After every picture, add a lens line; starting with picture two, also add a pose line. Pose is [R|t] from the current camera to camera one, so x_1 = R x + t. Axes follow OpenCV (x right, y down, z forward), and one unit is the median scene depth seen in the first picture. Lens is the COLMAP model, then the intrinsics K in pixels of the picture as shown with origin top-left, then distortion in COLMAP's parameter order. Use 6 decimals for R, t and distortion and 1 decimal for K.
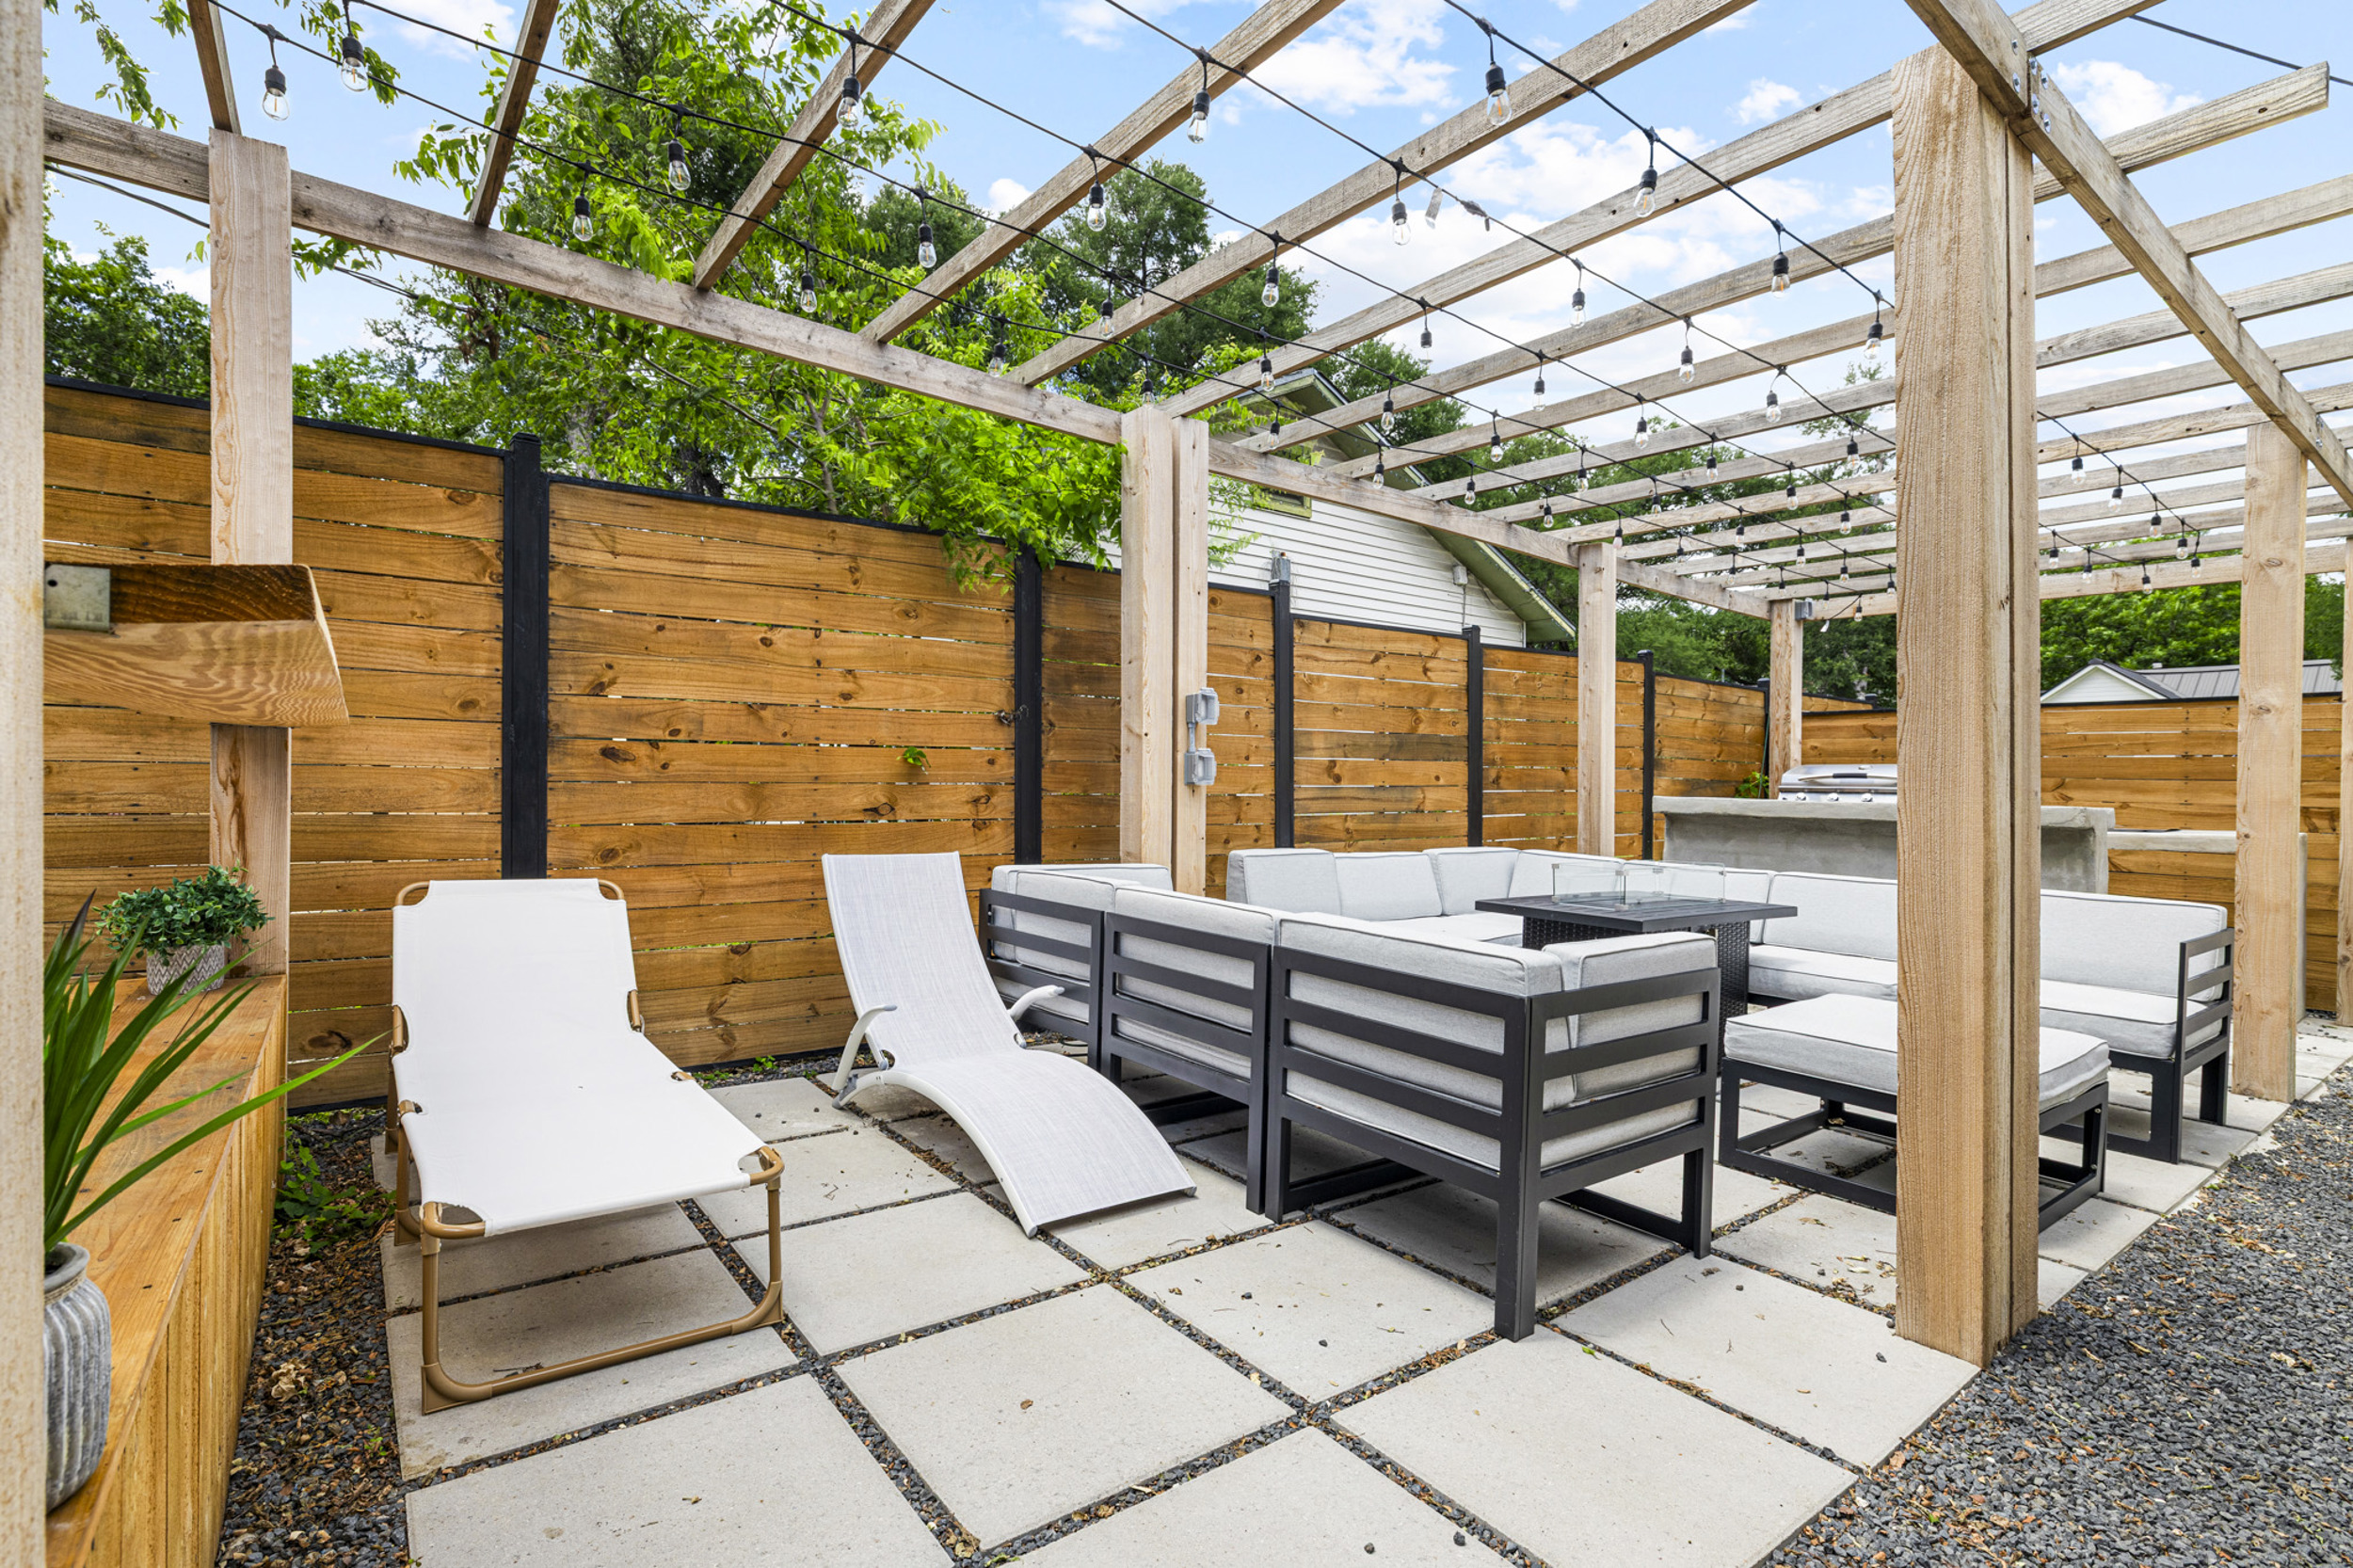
lens RADIAL K [[1117.6, 0, 1172.0], [0, 1117.6, 788.8], [0, 0, 1]] dist [-0.007029, 0.002891]
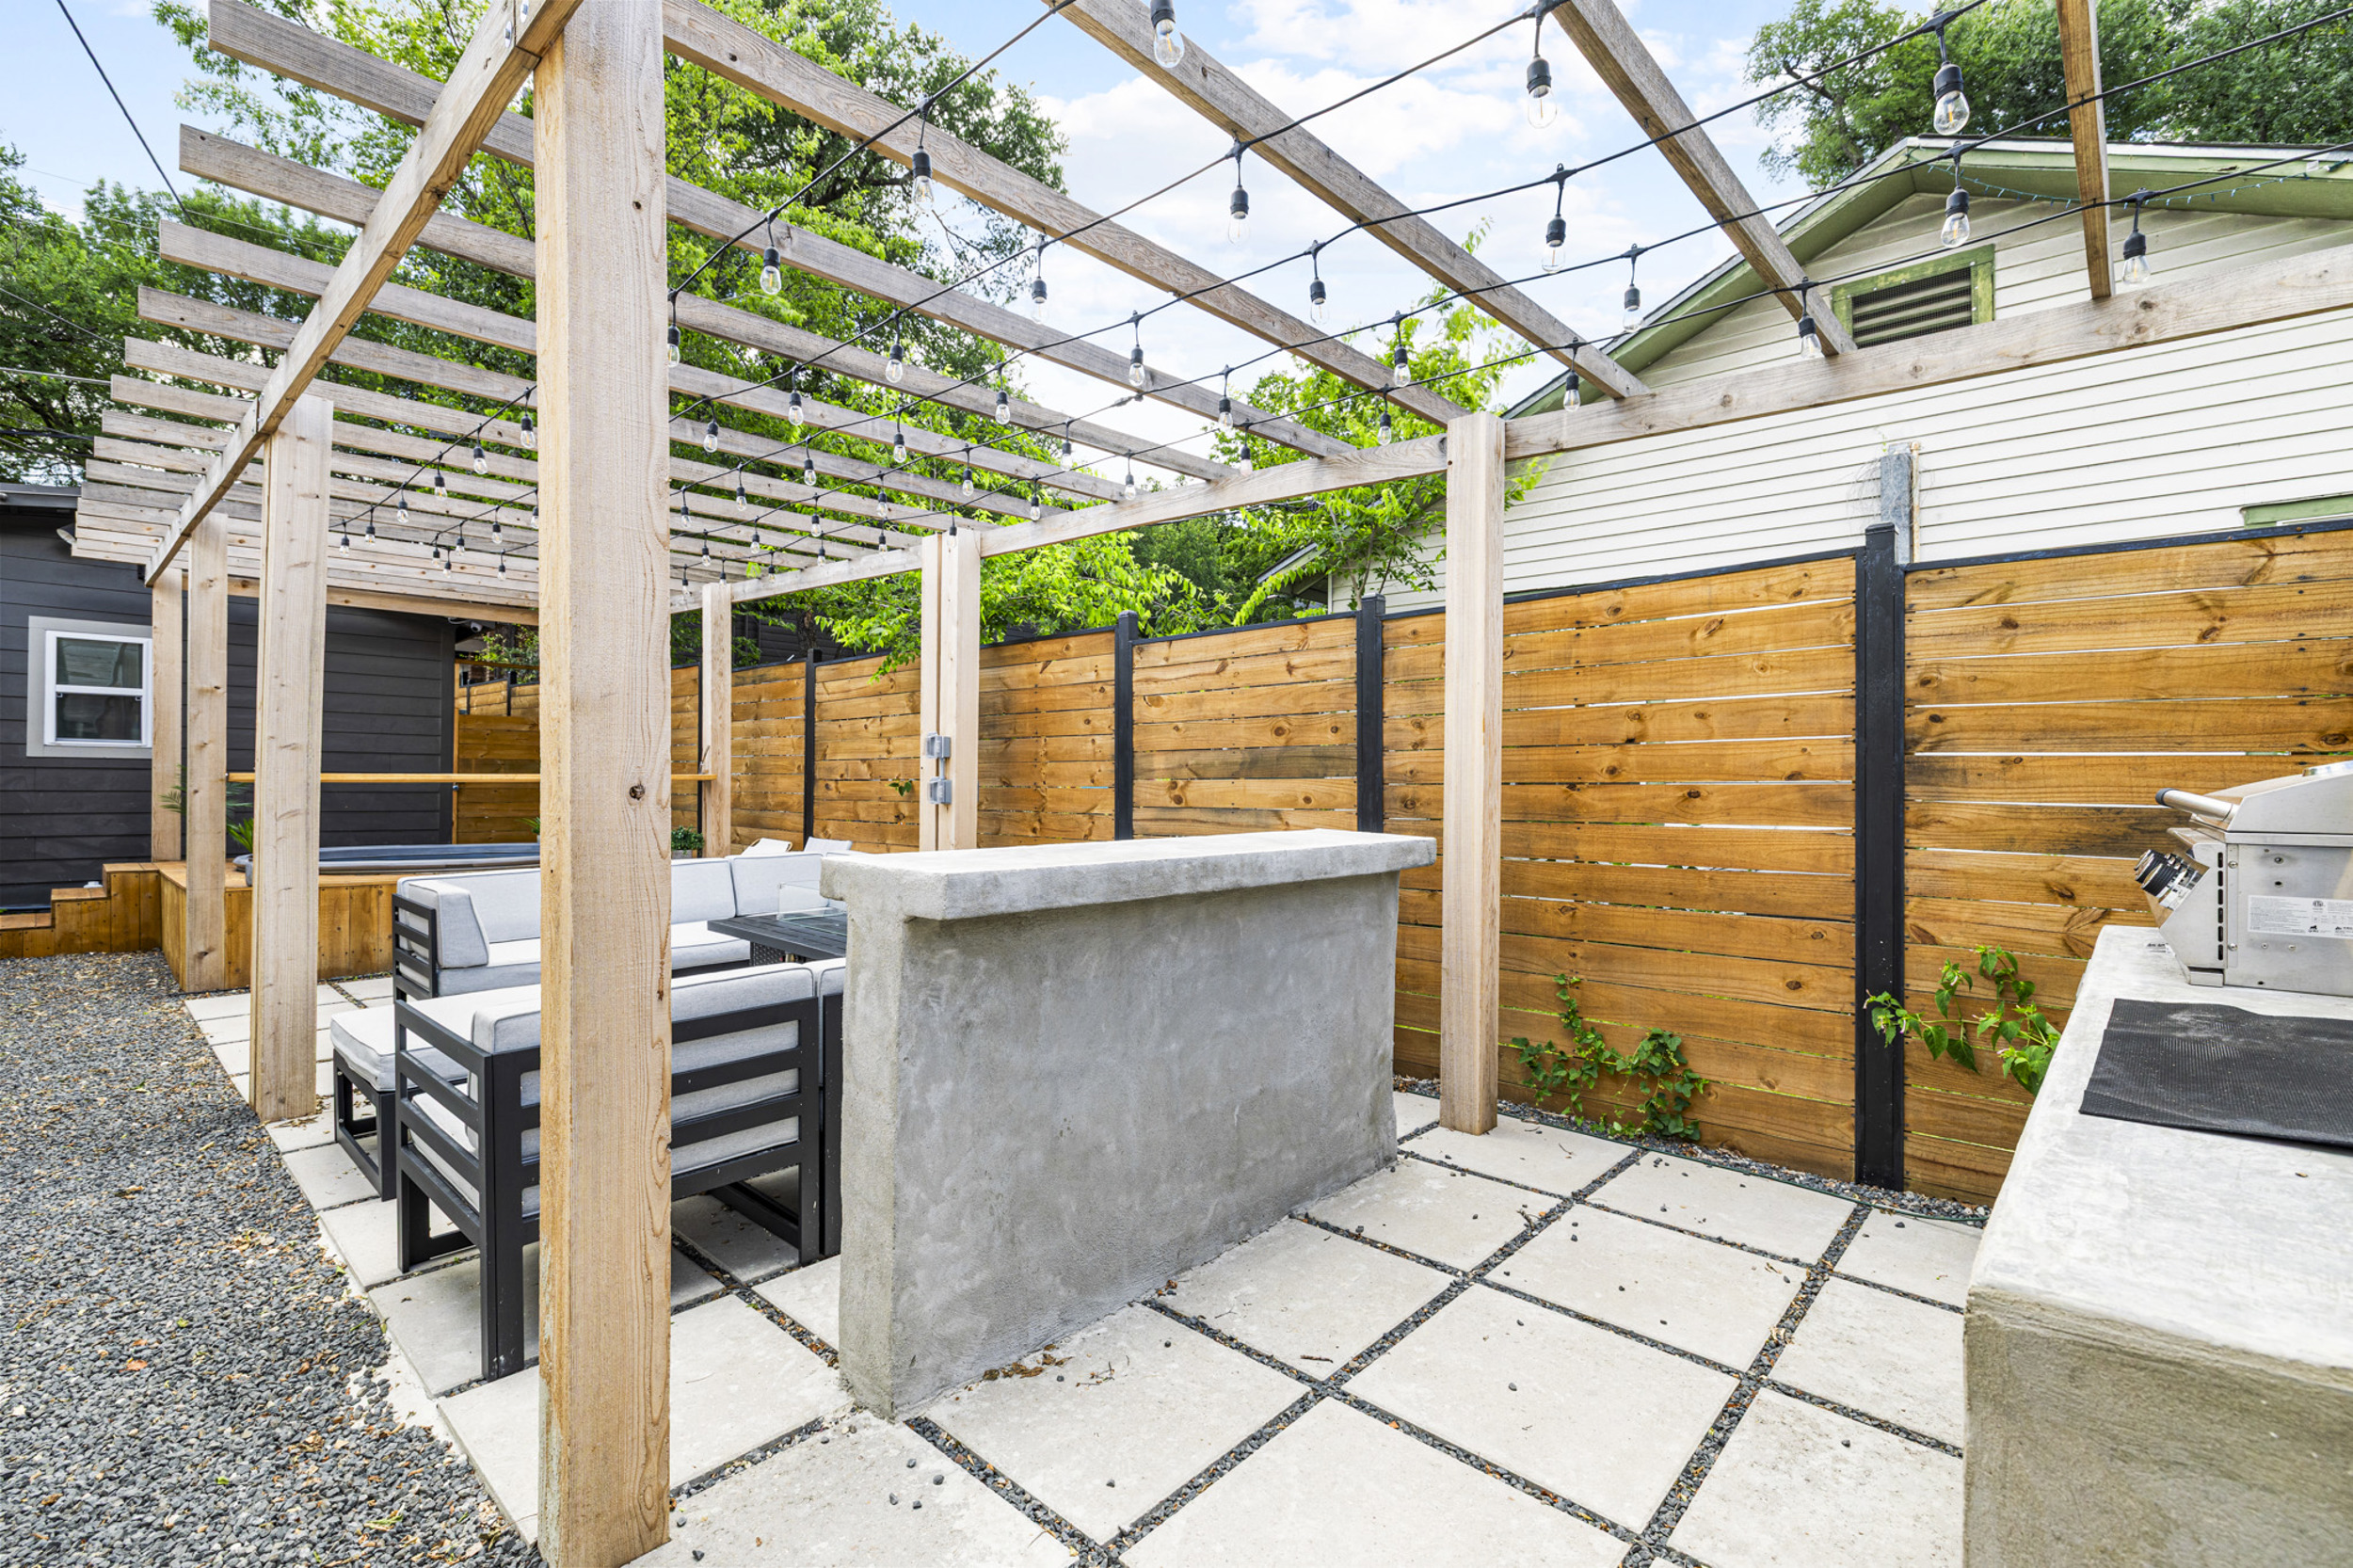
lens RADIAL K [[1065.6, 0, 1180.0], [0, 1065.6, 787.4], [0, 0, 1]] dist [-0.001745, 0.003575]
pose [[0.174799, -0.006635, -0.984582, 1.477191], [-0.010155, 0.999912, -0.008541, -0.016641], [0.984552, 0.011491, 0.174716, 1.178116]]
